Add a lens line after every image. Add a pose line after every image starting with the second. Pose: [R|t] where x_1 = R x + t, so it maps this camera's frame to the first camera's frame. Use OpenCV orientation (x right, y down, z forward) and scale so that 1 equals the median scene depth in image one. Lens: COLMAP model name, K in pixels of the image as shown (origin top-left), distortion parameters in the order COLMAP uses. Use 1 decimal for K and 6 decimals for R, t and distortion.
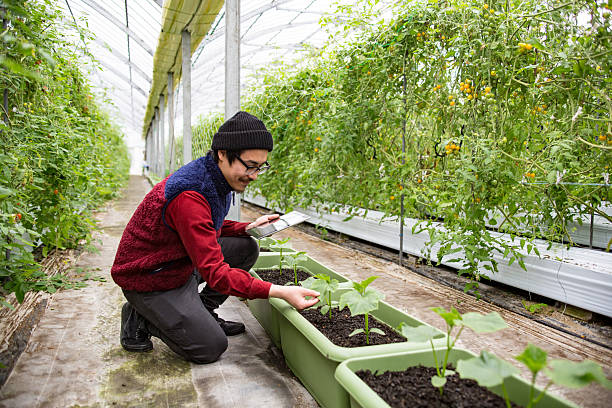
lens RADIAL K [[478.8, 0, 306.0], [0, 478.8, 204.0], [0, 0, 1]] dist [-0.092027, 0.075654]
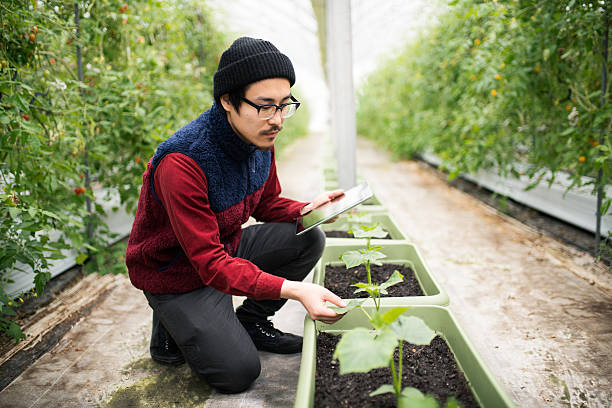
lens RADIAL K [[560.4, 0, 343.0], [0, 560.4, 193.9], [0, 0, 1]] dist [-0.023232, -0.007639]
pose [[0.935752, 0.008225, -0.352563, 0.164567], [0.013247, 0.998203, 0.058447, -0.016029], [0.352410, -0.059363, 0.933961, 0.163220]]
